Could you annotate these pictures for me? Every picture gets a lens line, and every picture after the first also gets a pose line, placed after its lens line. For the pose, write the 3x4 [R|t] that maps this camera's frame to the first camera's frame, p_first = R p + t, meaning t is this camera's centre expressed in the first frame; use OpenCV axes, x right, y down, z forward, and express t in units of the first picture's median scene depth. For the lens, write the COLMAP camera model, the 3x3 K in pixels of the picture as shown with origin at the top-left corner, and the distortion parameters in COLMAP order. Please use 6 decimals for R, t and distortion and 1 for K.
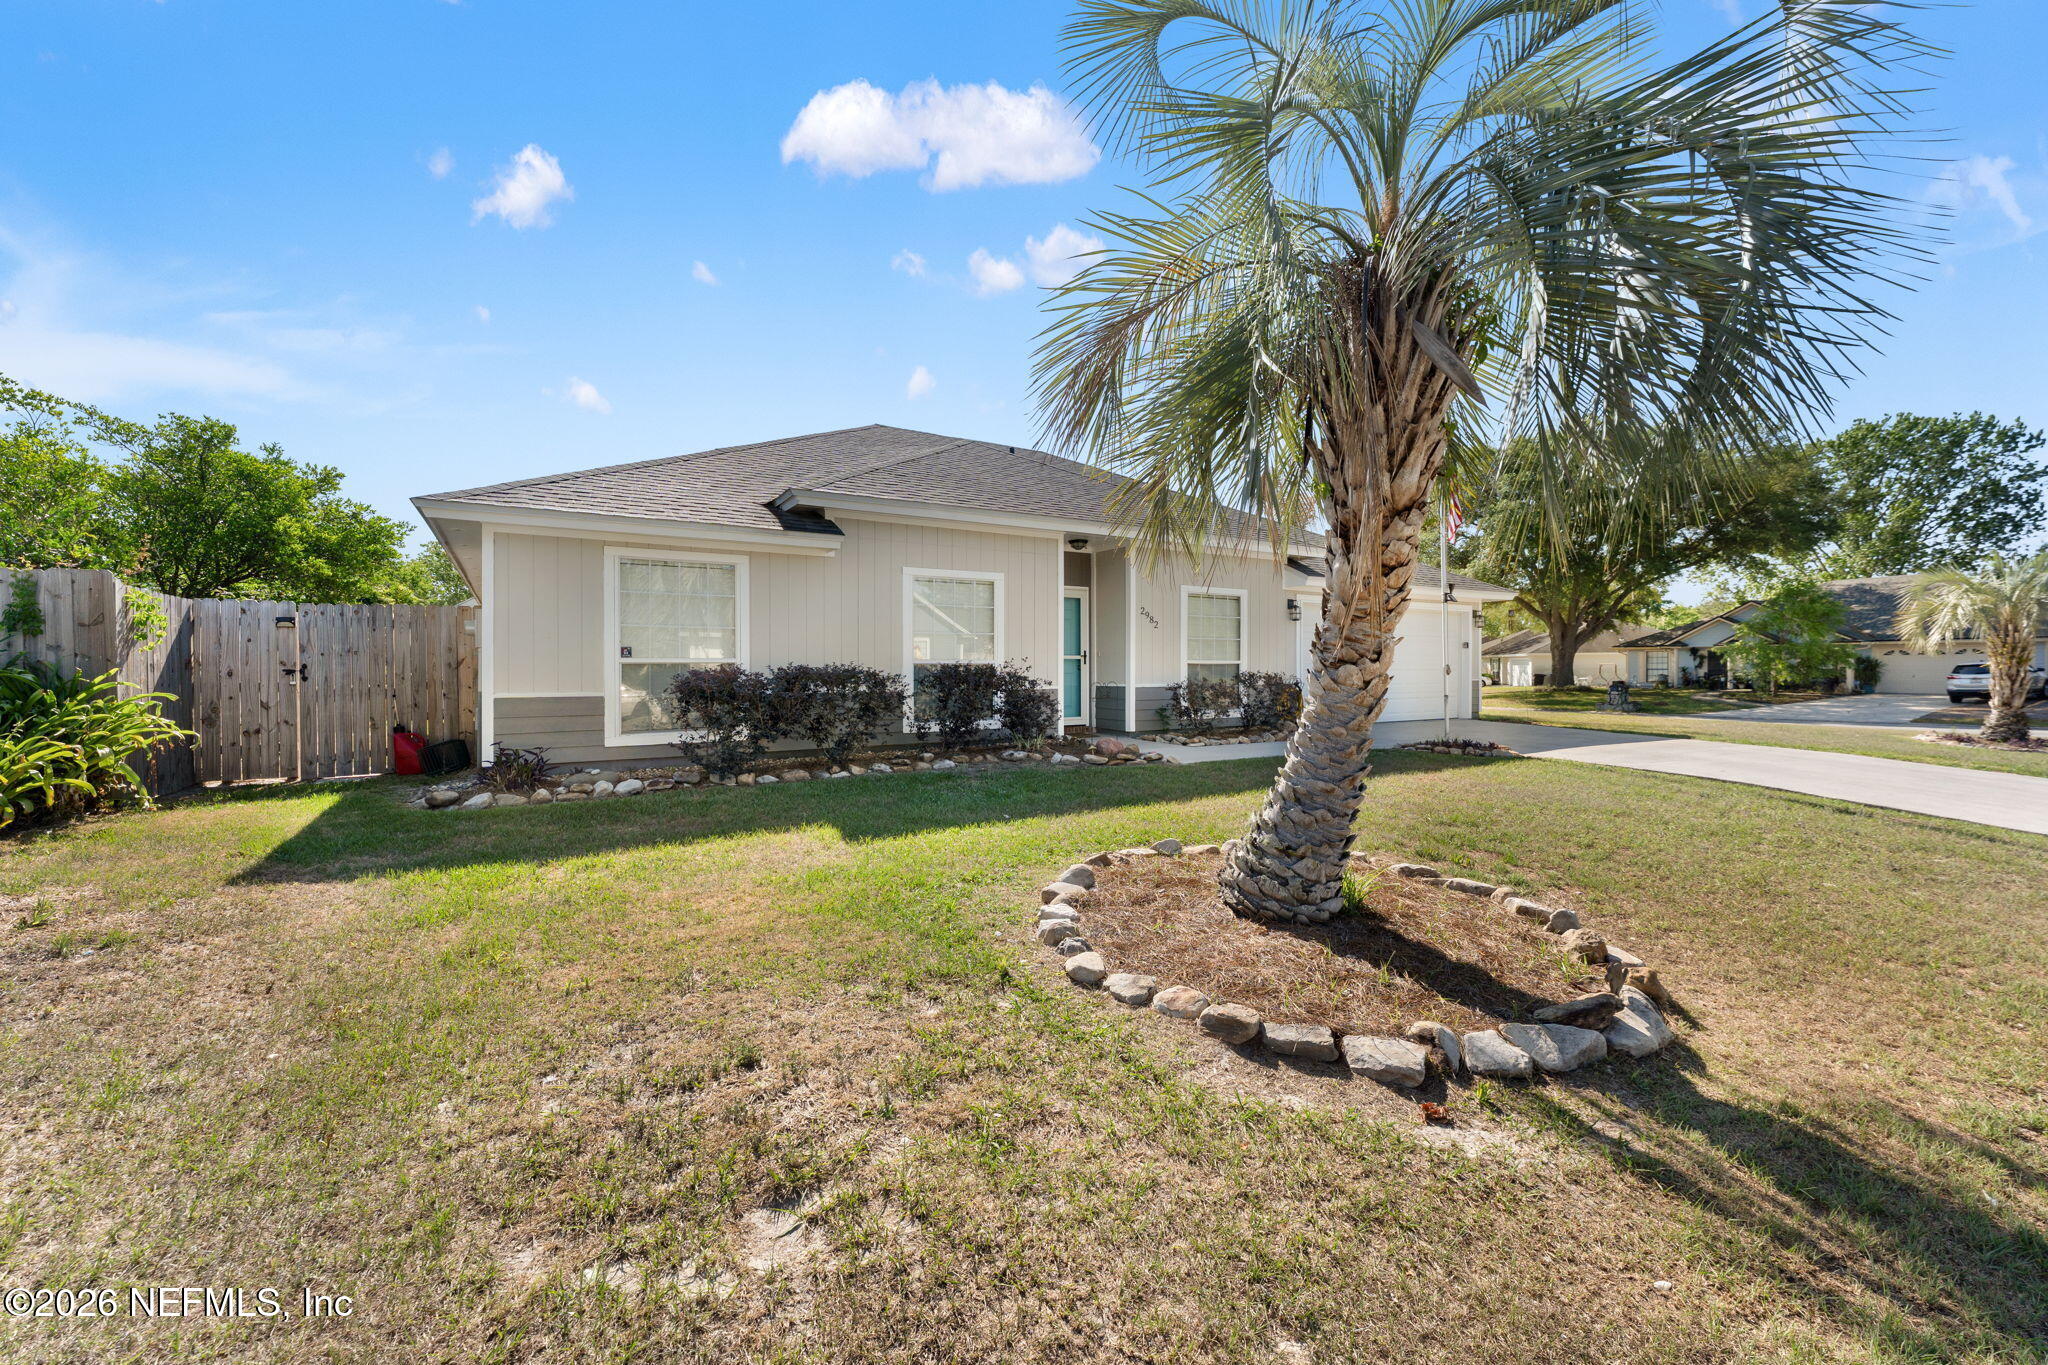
lens RADIAL K [[827.9, 0, 1032.6], [0, 827.9, 678.5], [0, 0, 1]] dist [-0.000323, -0.000262]
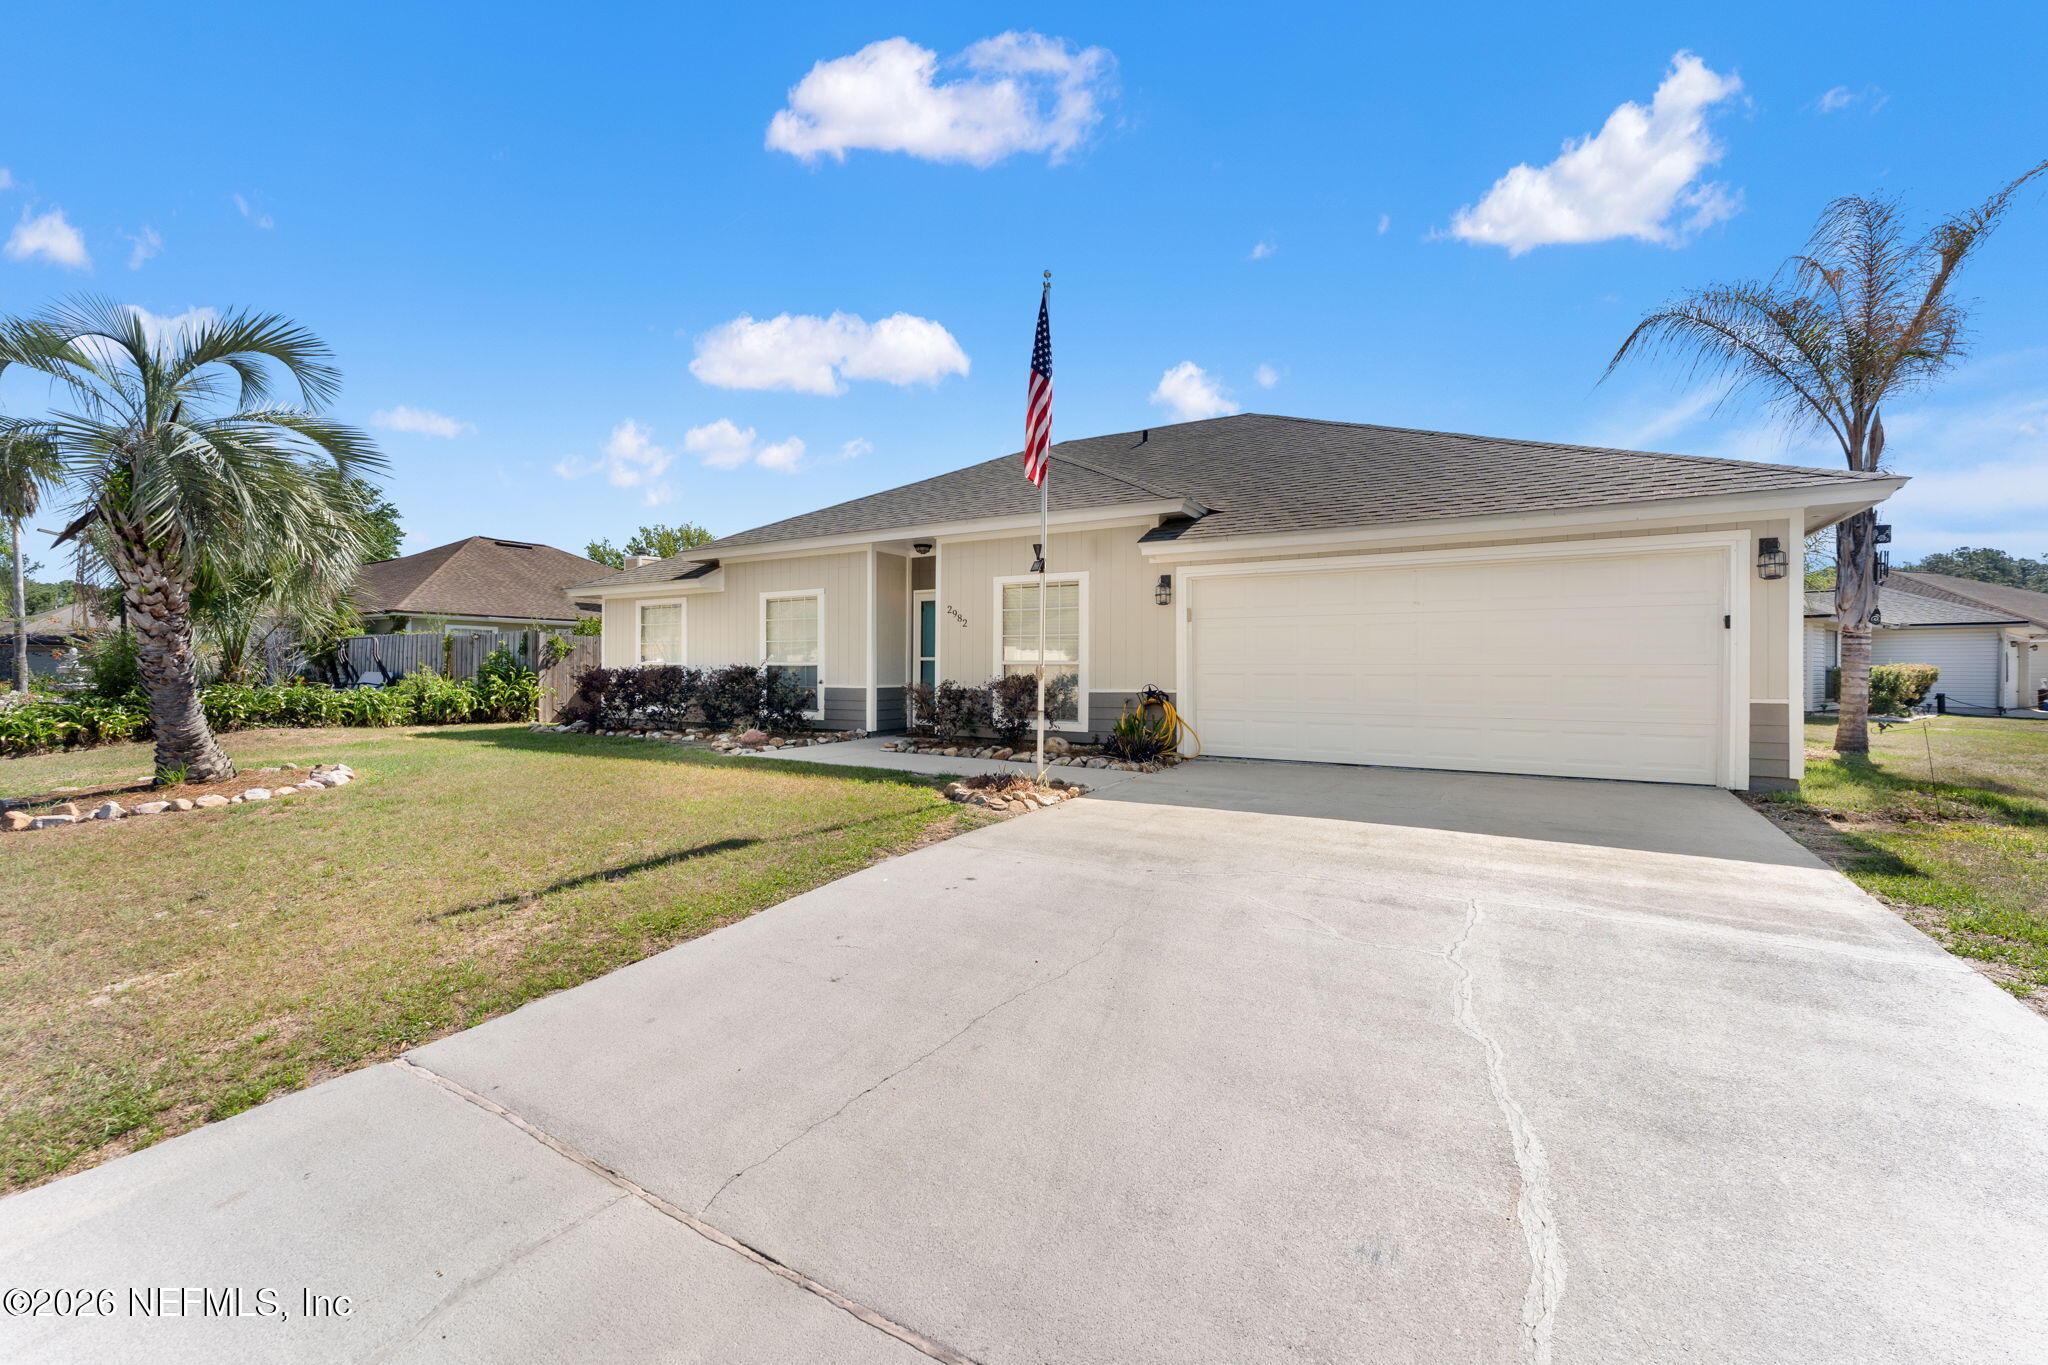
lens RADIAL K [[827.9, 0, 1012.6], [0, 827.9, 676.5], [0, 0, 1]] dist [-0.000323, -0.000262]
pose [[0.449271, 0.009821, -0.893342, 1.144785], [-0.016594, 0.999859, 0.002647, -0.009210], [0.893242, 0.013635, 0.449370, 0.715816]]
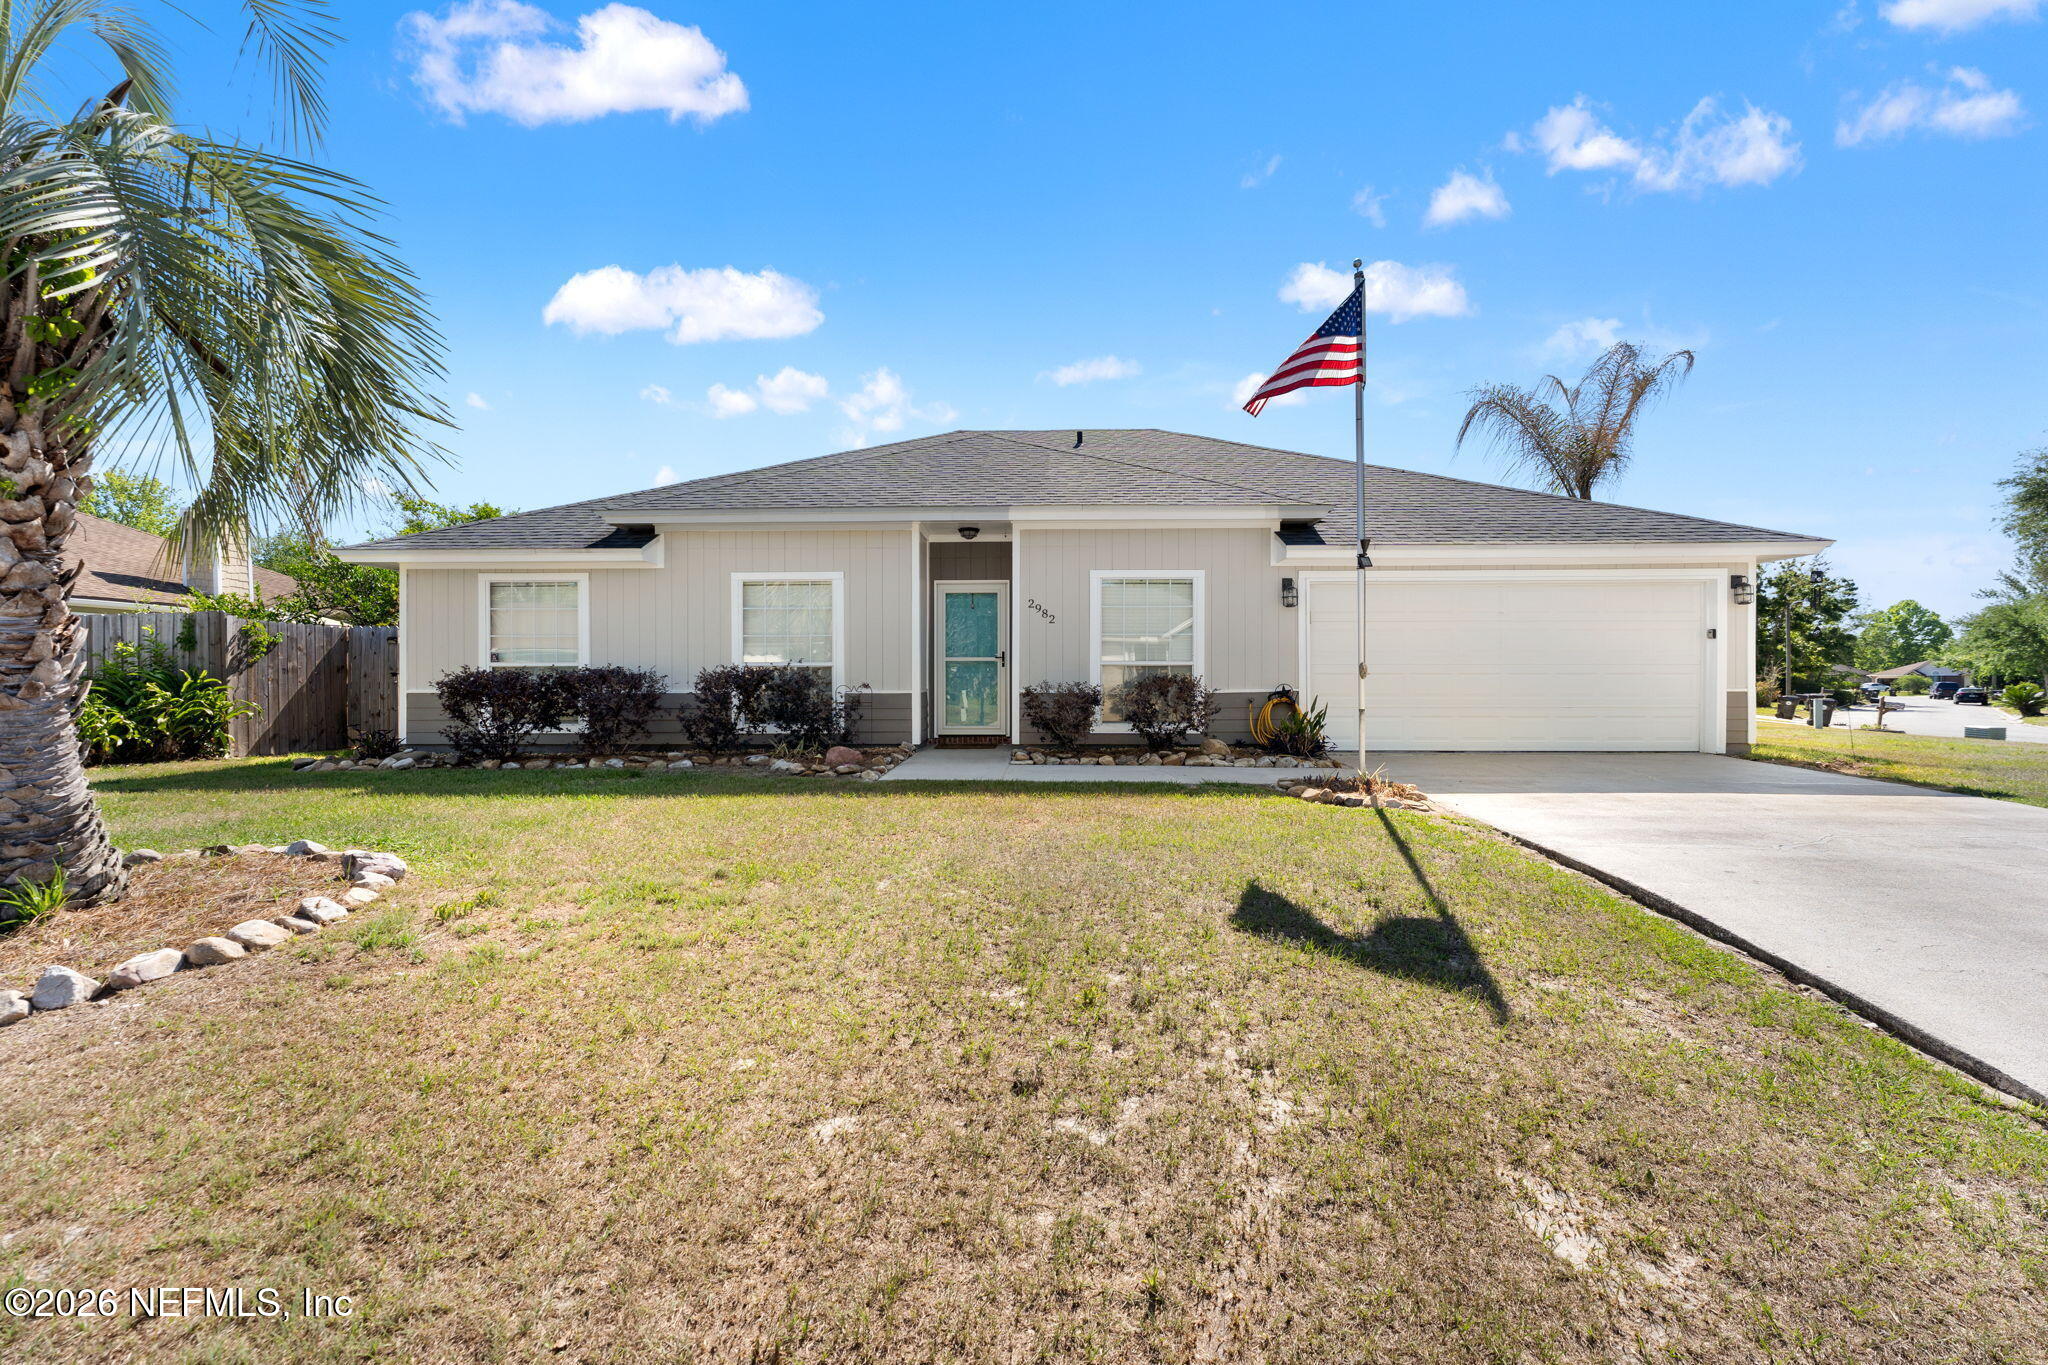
lens RADIAL K [[827.9, 0, 1010.2], [0, 827.9, 680.8], [0, 0, 1]] dist [-0.000323, -0.000262]
pose [[0.831877, 0.002149, -0.554957, 0.662650], [-0.007449, 0.999946, -0.007294, 0.004704], [0.554911, 0.010202, 0.831847, 0.312236]]
